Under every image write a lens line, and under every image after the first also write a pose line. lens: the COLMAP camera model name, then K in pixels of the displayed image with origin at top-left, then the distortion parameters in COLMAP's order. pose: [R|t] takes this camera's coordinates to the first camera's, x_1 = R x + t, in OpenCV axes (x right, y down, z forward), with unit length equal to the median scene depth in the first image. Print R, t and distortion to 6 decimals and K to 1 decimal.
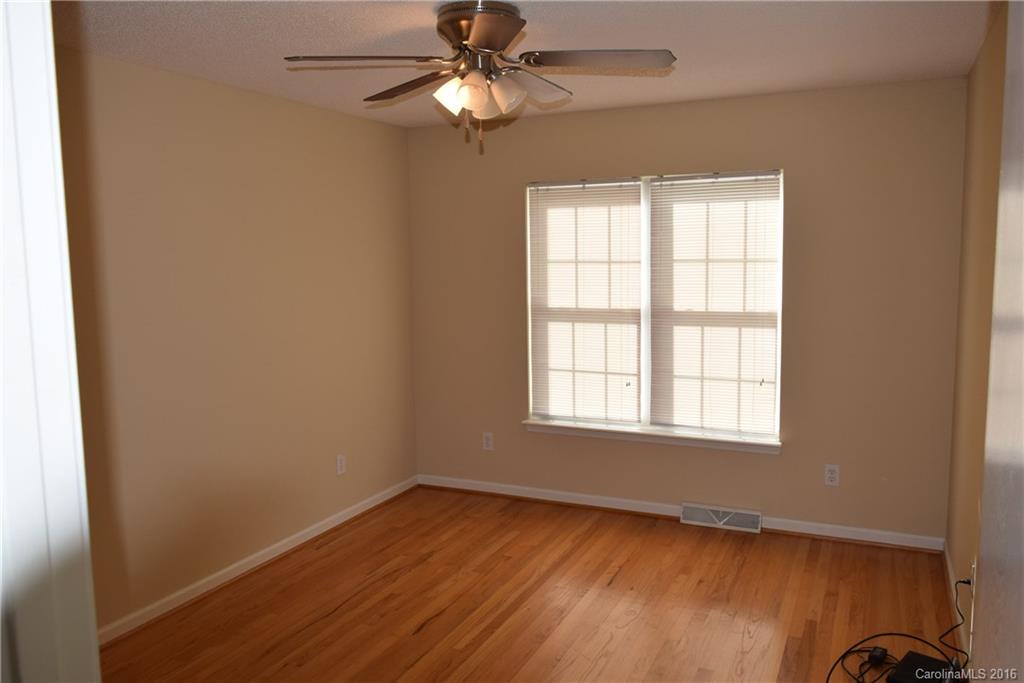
lens RADIAL K [[807.9, 0, 513.2], [0, 807.9, 378.9], [0, 0, 1]] dist [0.073748, -0.003303]
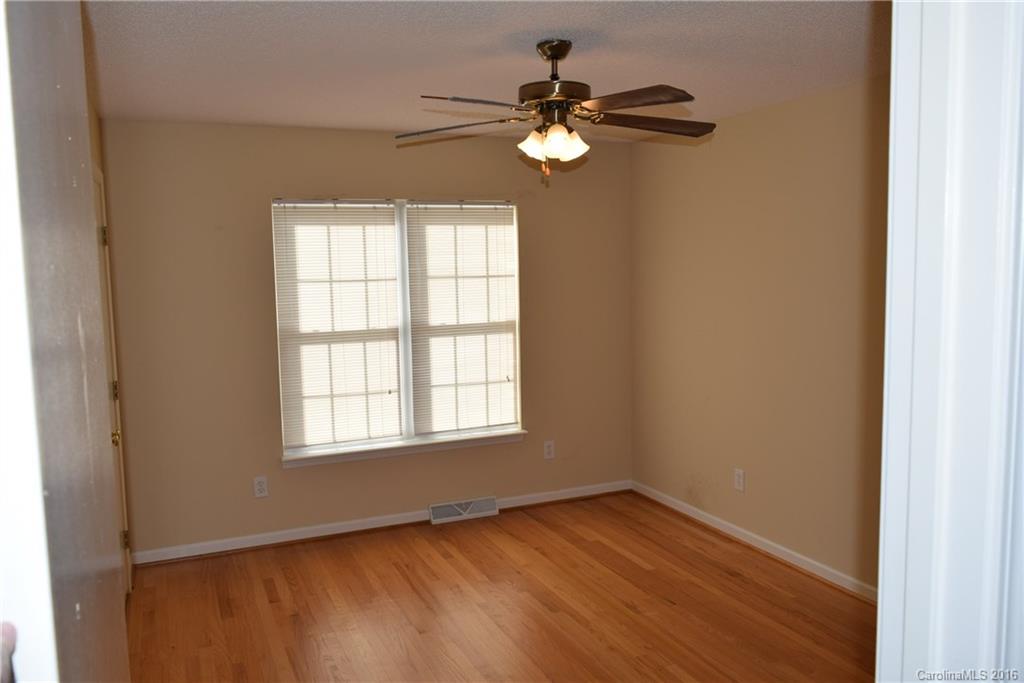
lens RADIAL K [[799.6, 0, 512.0], [0, 799.6, 341.5], [0, 0, 1]] dist [-0.013621, -0.003278]
pose [[0.670750, -0.074633, 0.737919, -0.500507], [0.130559, 0.991269, -0.018419, -0.027426], [-0.730101, 0.108696, 0.674638, 0.208453]]
